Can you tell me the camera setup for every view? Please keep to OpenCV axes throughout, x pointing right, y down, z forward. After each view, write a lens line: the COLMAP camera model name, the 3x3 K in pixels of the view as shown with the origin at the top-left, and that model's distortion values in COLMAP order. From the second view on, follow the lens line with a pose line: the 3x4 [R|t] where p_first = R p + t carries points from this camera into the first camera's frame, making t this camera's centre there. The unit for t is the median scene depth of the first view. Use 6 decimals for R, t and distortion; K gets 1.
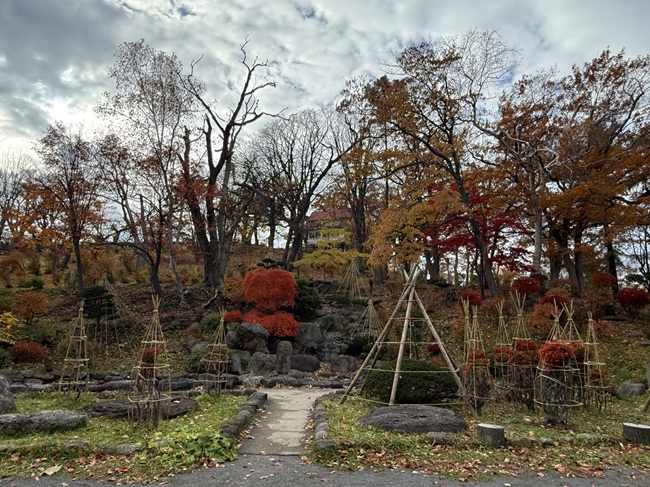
lens RADIAL K [[416.1, 0, 324.9], [0, 416.1, 243.1], [0, 0, 1]] dist [0.002628, -0.001394]
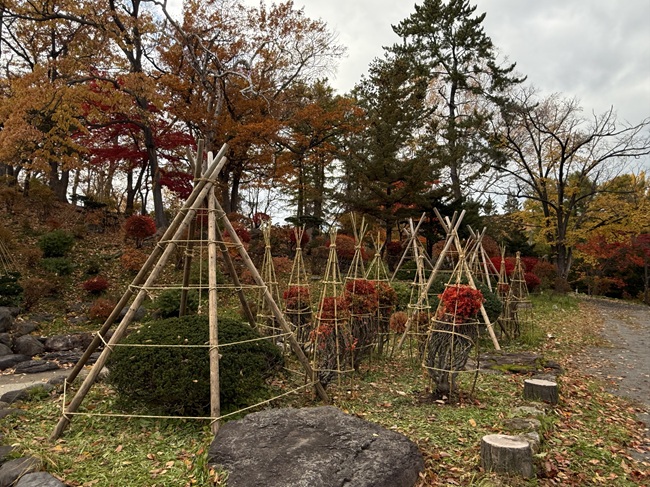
lens RADIAL K [[416.1, 0, 324.9], [0, 416.1, 242.9], [0, 0, 1]] dist [0.002628, -0.001394]
pose [[0.626659, 0.059072, 0.777051, -0.057620], [-0.180573, 0.980992, 0.071049, 0.056051], [-0.758084, -0.184838, 0.625415, 0.264569]]
